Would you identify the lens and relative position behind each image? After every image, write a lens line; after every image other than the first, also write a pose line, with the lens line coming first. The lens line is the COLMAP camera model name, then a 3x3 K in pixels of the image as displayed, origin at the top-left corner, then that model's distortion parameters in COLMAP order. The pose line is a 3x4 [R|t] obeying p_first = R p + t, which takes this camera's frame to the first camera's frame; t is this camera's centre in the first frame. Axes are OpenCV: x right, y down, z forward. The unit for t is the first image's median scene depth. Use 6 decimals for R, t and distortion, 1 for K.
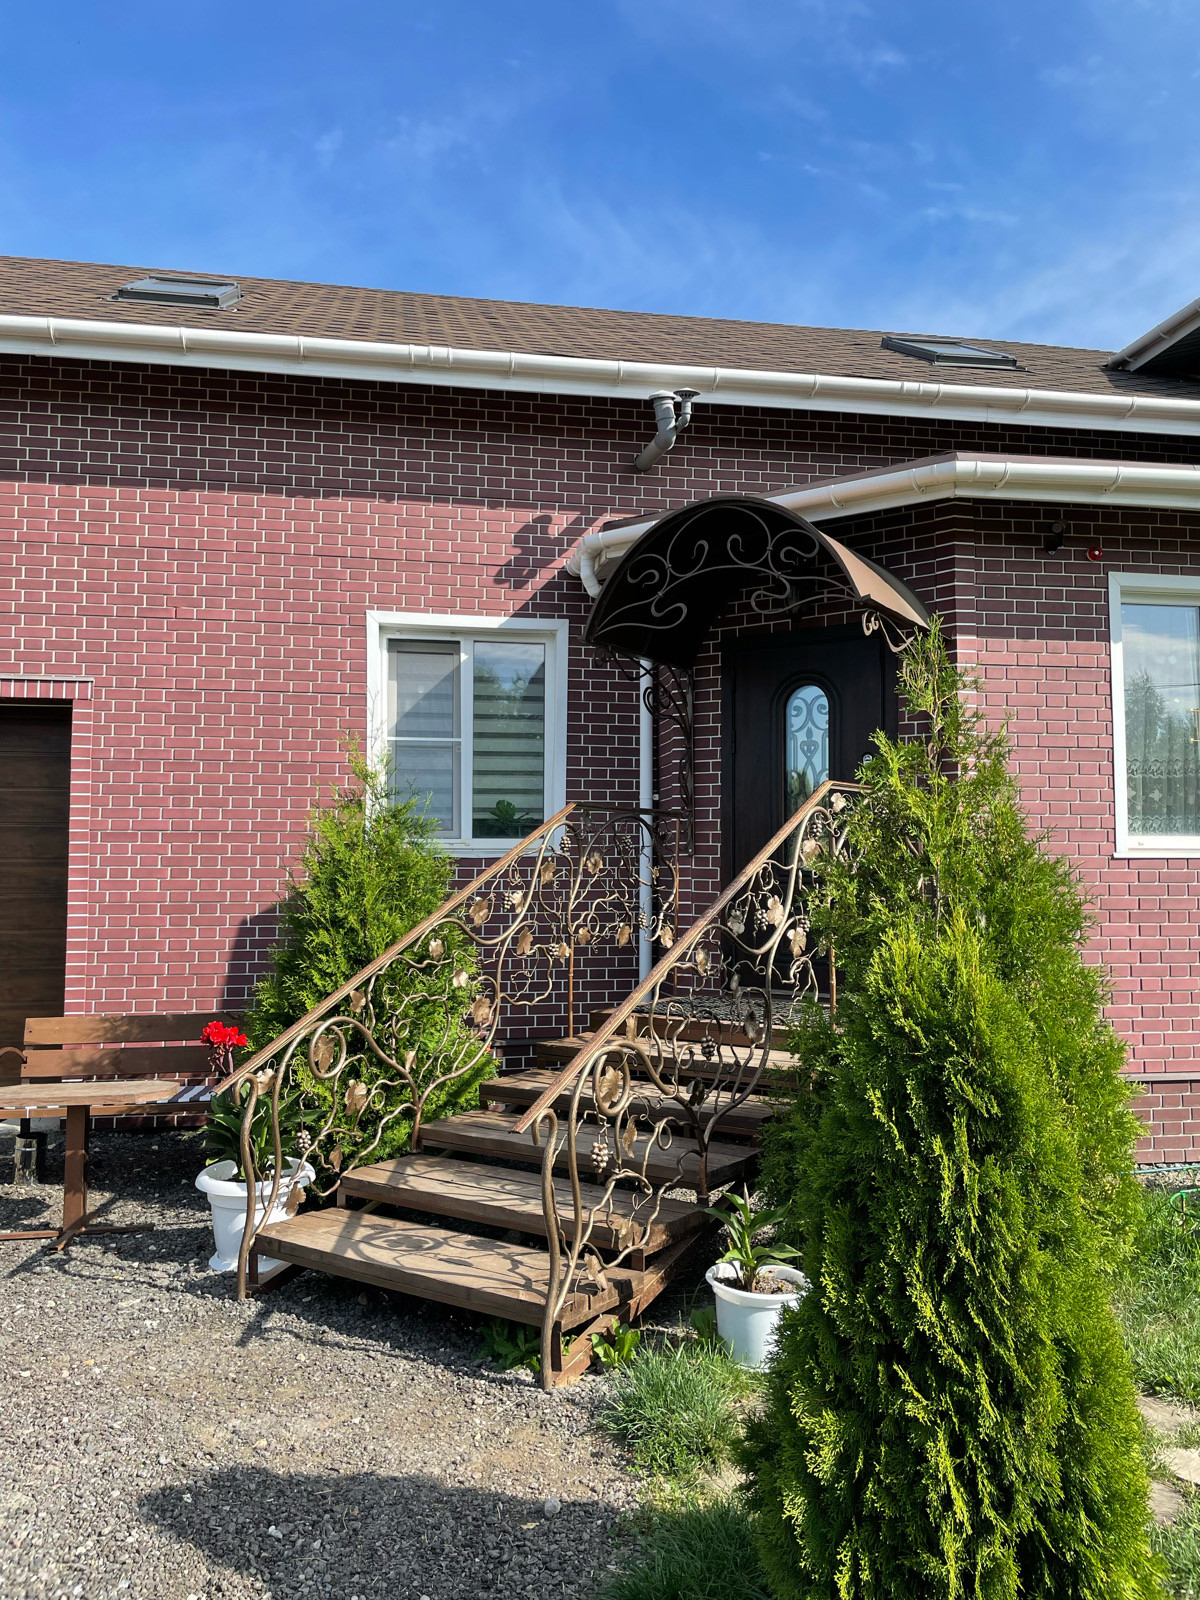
lens RADIAL K [[1114.7, 0, 600.0], [0, 1114.7, 800.0], [0, 0, 1]] dist [0.061246, -0.001079]
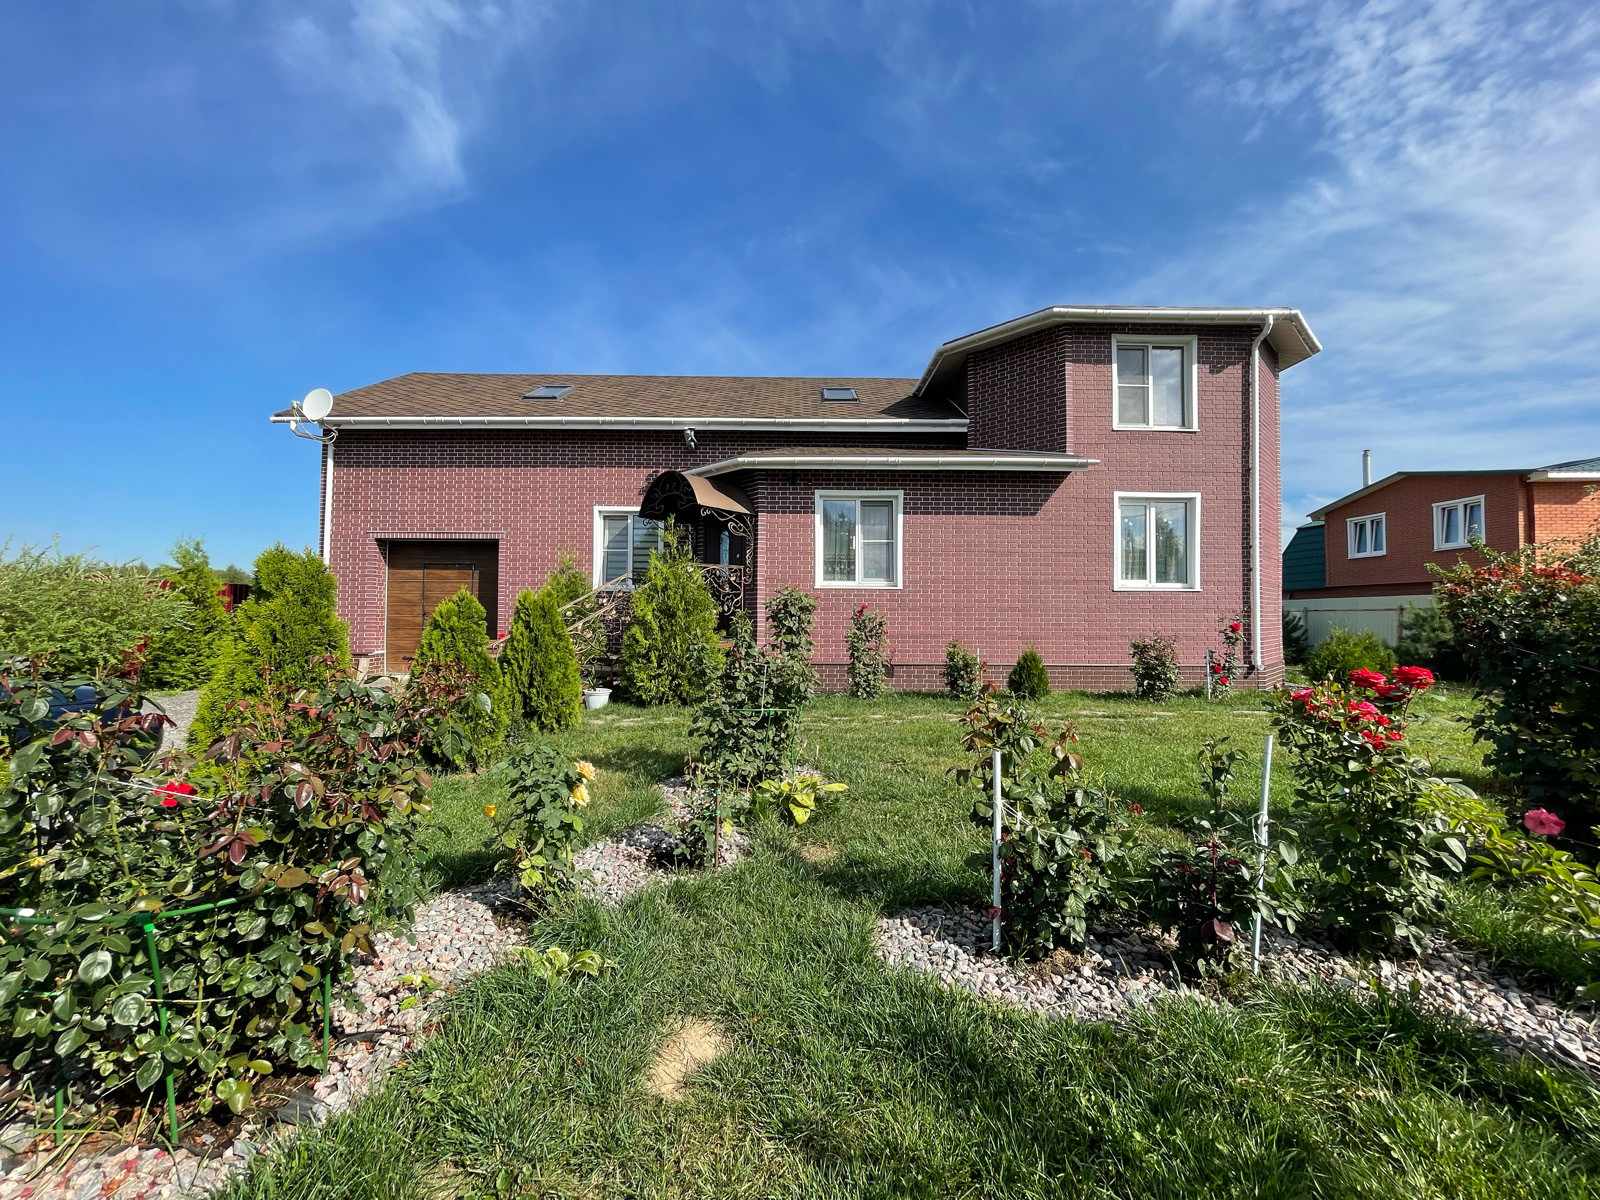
lens RADIAL K [[645.1, 0, 800.0], [0, 645.1, 600.0], [0, 0, 1]] dist [0.033715, -0.000090]
pose [[0.979017, 0.006486, -0.203674, 0.648176], [-0.004260, 0.999926, 0.011366, 0.050582], [0.203732, -0.010260, 0.978973, -0.522029]]
